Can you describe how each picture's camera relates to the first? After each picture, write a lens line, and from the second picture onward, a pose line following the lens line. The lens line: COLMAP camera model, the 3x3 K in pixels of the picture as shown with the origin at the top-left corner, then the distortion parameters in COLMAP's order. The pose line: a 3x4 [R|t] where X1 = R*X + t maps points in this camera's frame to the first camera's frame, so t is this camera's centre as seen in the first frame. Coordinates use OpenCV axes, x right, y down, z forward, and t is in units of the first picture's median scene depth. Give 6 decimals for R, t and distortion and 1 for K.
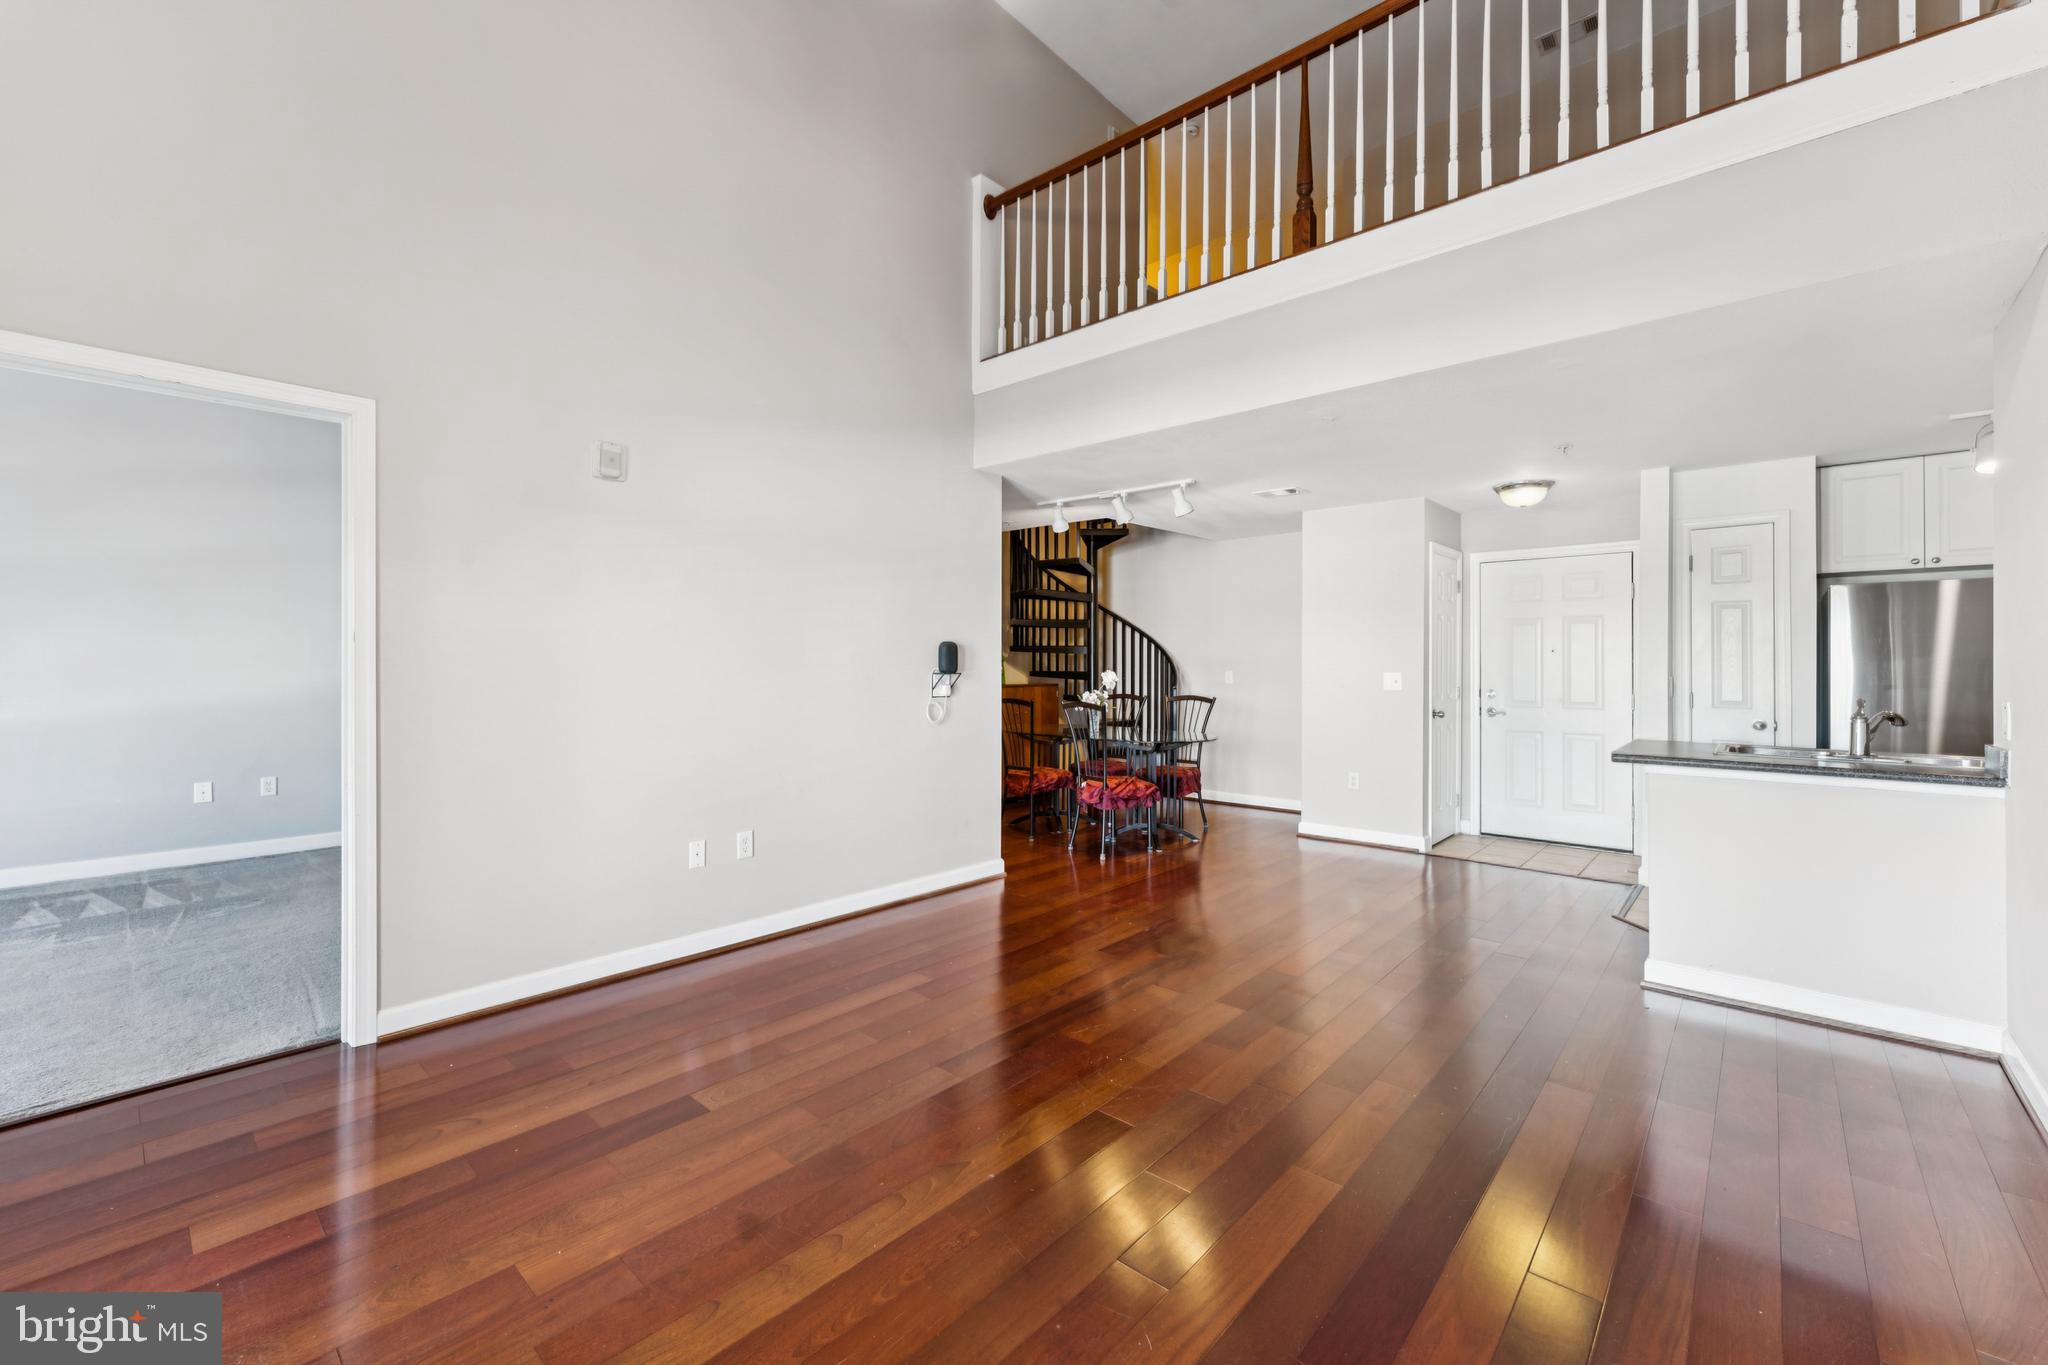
lens RADIAL K [[829.9, 0, 1024.0], [0, 829.9, 670.7], [0, 0, 1]] dist [-0.002264, -0.000416]
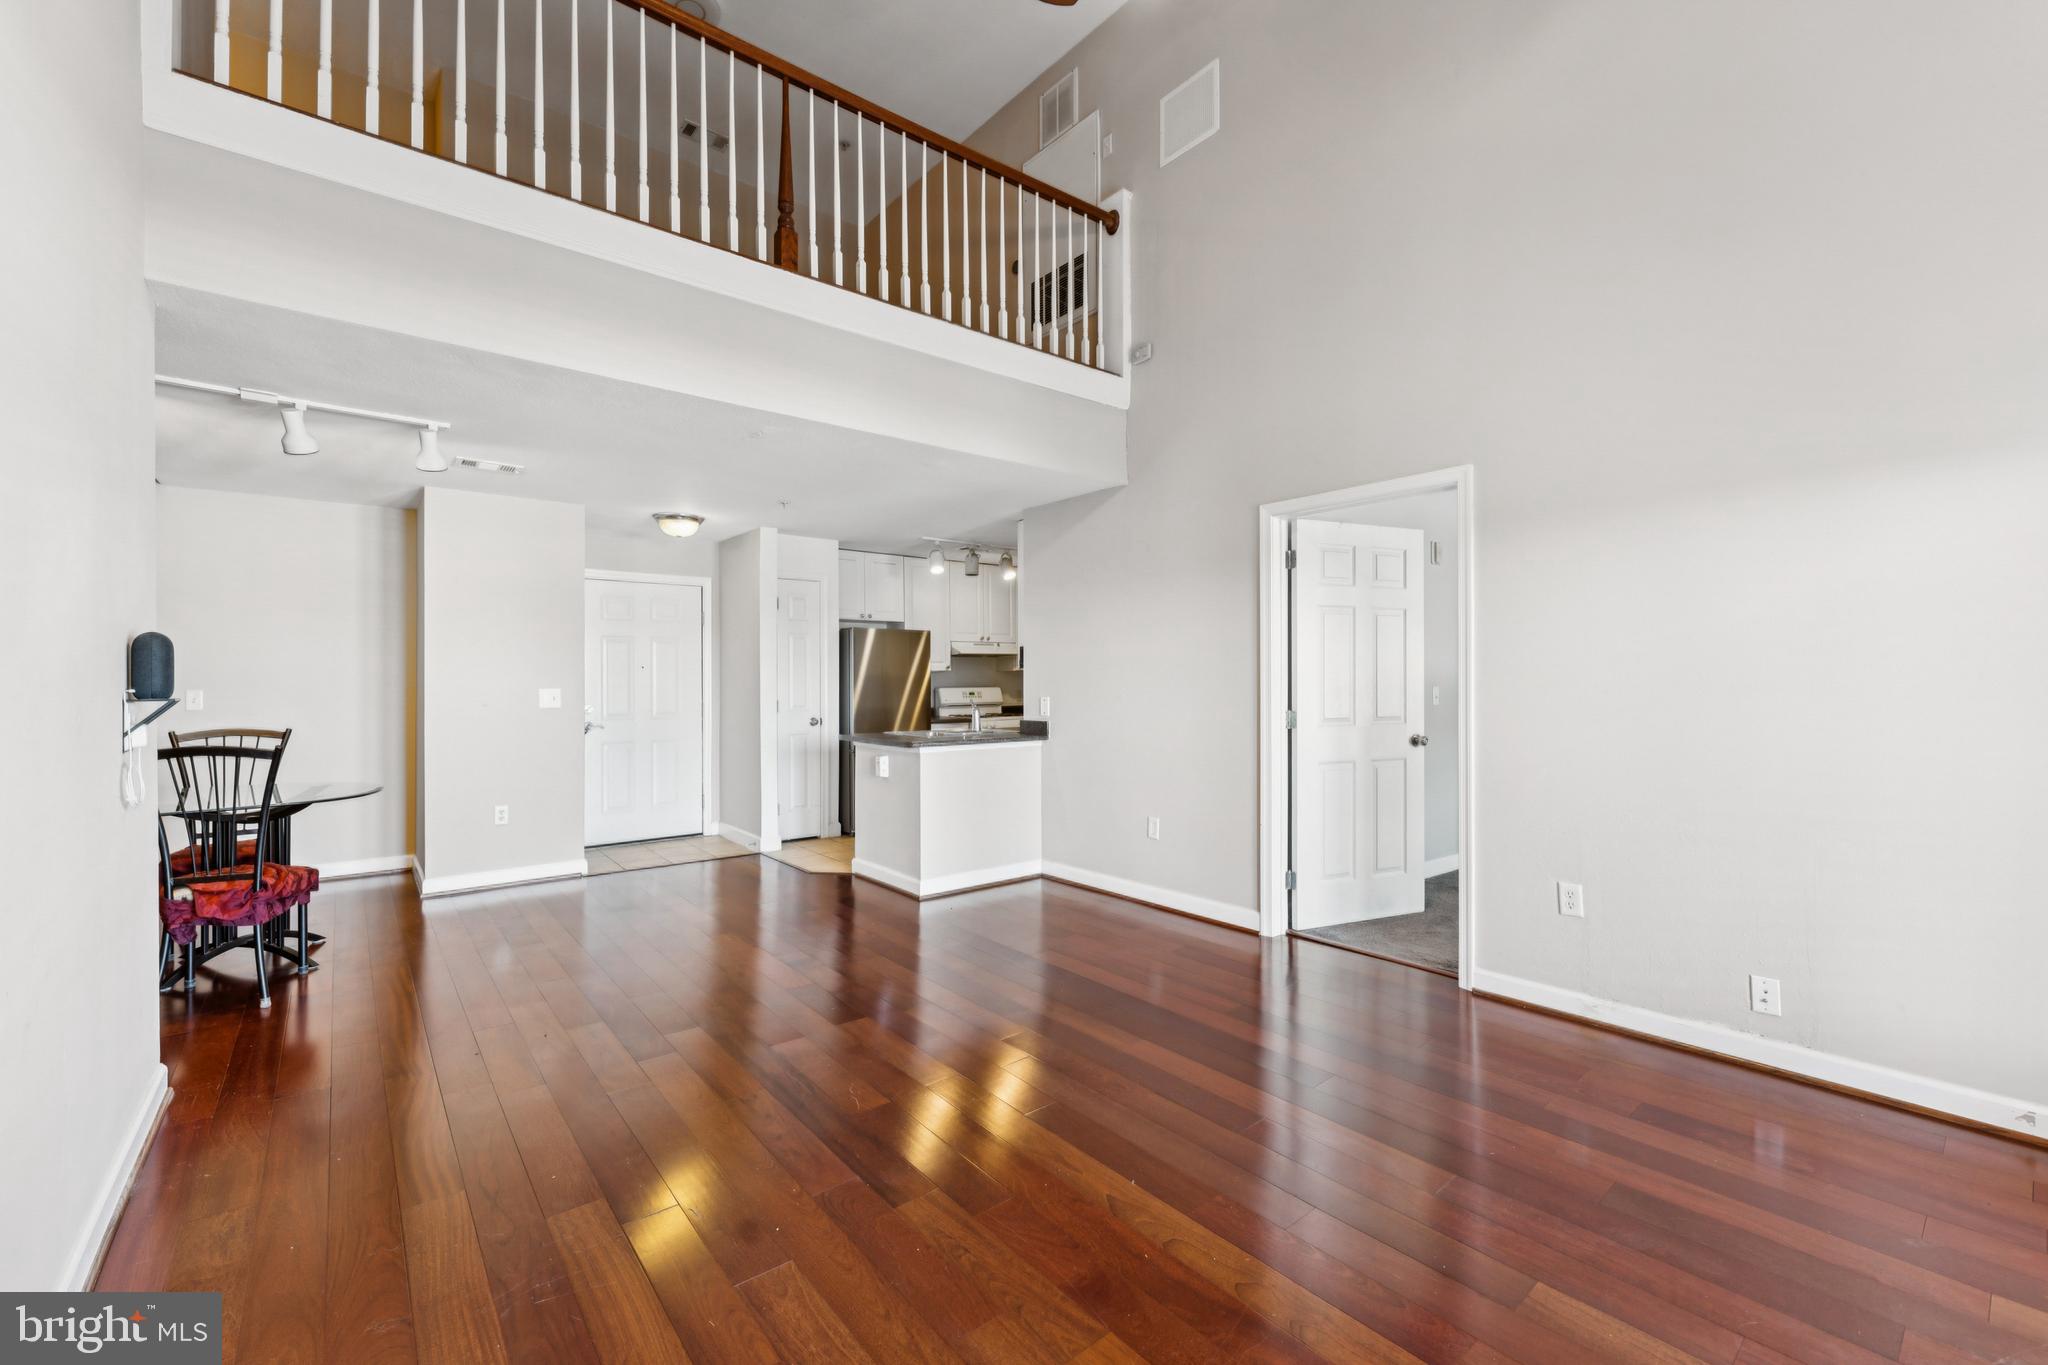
lens RADIAL K [[829.9, 0, 1010.5], [0, 829.9, 692.7], [0, 0, 1]] dist [-0.002264, -0.000416]
pose [[0.165311, -0.017286, 0.986090, -0.487014], [0.009303, 0.999829, 0.015967, -0.004308], [-0.986198, 0.006534, 0.165444, 0.447769]]
